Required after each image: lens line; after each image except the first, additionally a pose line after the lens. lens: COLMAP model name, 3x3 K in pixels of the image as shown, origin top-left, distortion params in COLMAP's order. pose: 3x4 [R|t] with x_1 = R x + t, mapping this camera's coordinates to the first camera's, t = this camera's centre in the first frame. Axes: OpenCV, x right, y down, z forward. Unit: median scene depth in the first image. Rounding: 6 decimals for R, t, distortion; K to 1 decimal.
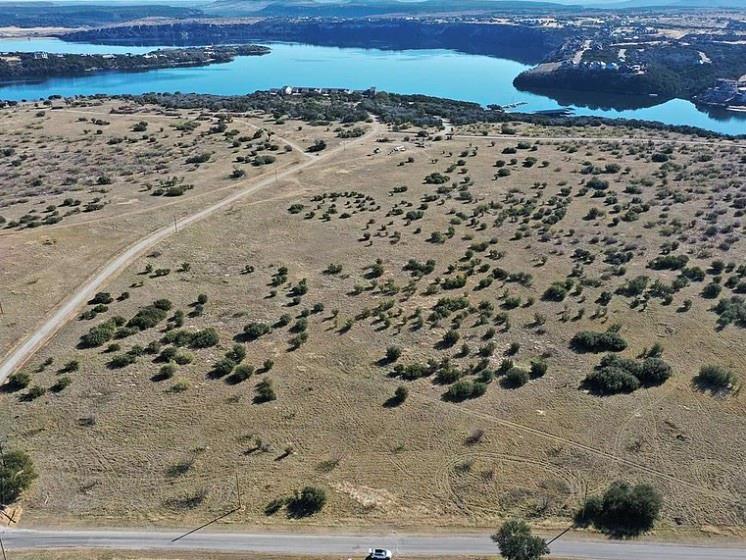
lens RADIAL K [[665.2, 0, 376.5], [0, 665.2, 264.3], [0, 0, 1]] dist [-0.008487, 0.002941]
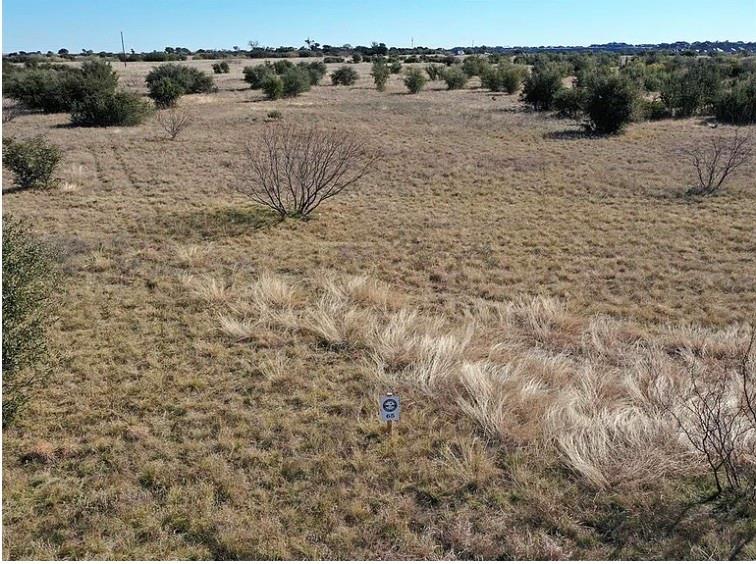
lens RADIAL K [[674.2, 0, 381.6], [0, 674.2, 266.1], [0, 0, 1]] dist [-0.008487, 0.002941]
pose [[0.995451, 0.025665, -0.091755, -0.014321], [-0.032374, 0.996851, -0.072389, 0.158125], [0.089608, 0.075030, 0.993147, 0.423800]]
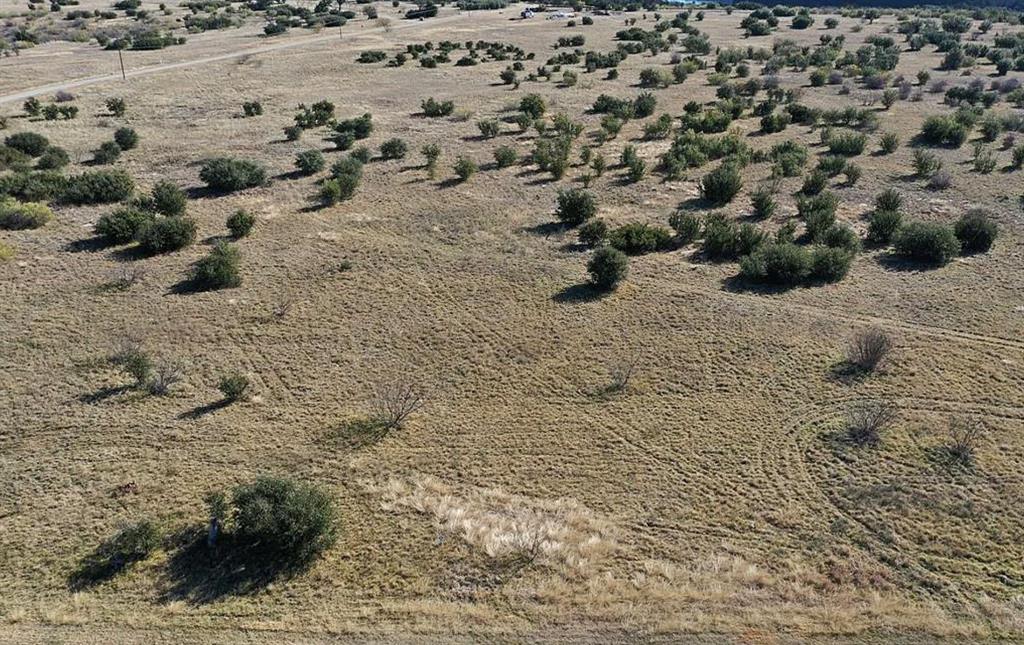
lens RADIAL K [[925.0, 0, 512.0], [0, 925.0, 322.5], [0, 0, 1]] dist [0.000687, 0.001475]
pose [[0.999916, 0.000331, -0.012979, -0.002774], [-0.000307, 0.999998, 0.001869, 0.126038], [0.012979, -0.001865, 0.999914, 0.300849]]
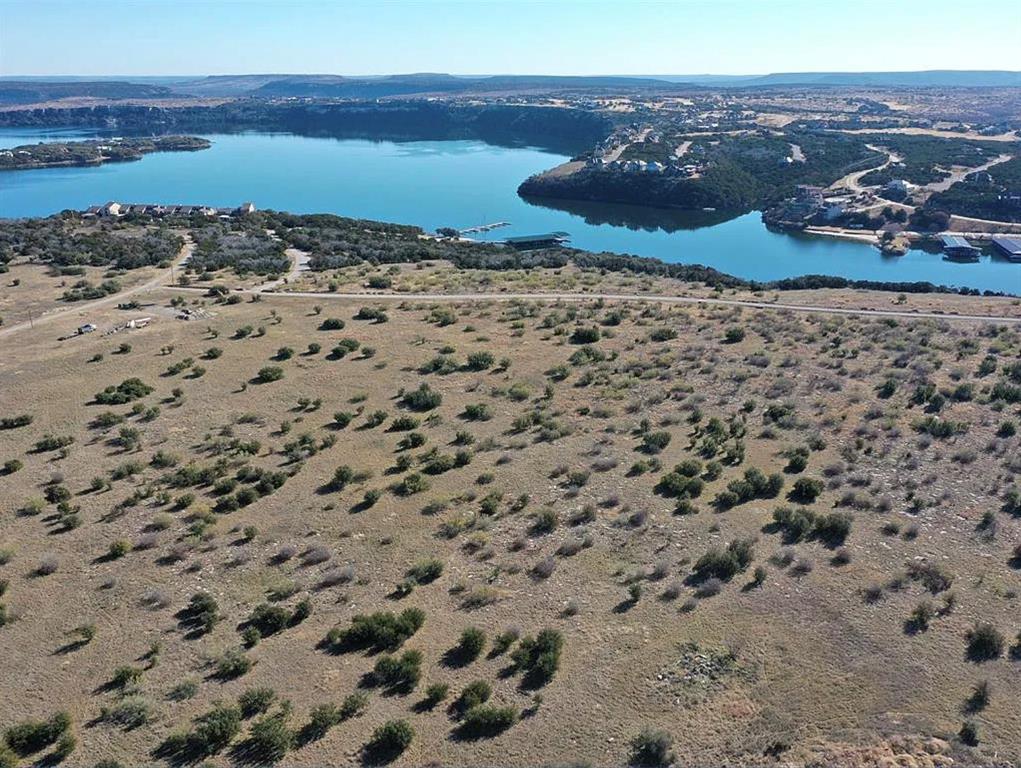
lens RADIAL K [[910.5, 0, 515.3], [0, 910.5, 362.6], [0, 0, 1]] dist [-0.008487, 0.002941]
pose [[0.996832, -0.020877, 0.076747, 0.414214], [0.026478, 0.997002, -0.072703, -0.112042], [-0.074999, 0.074504, 0.994396, 0.326297]]
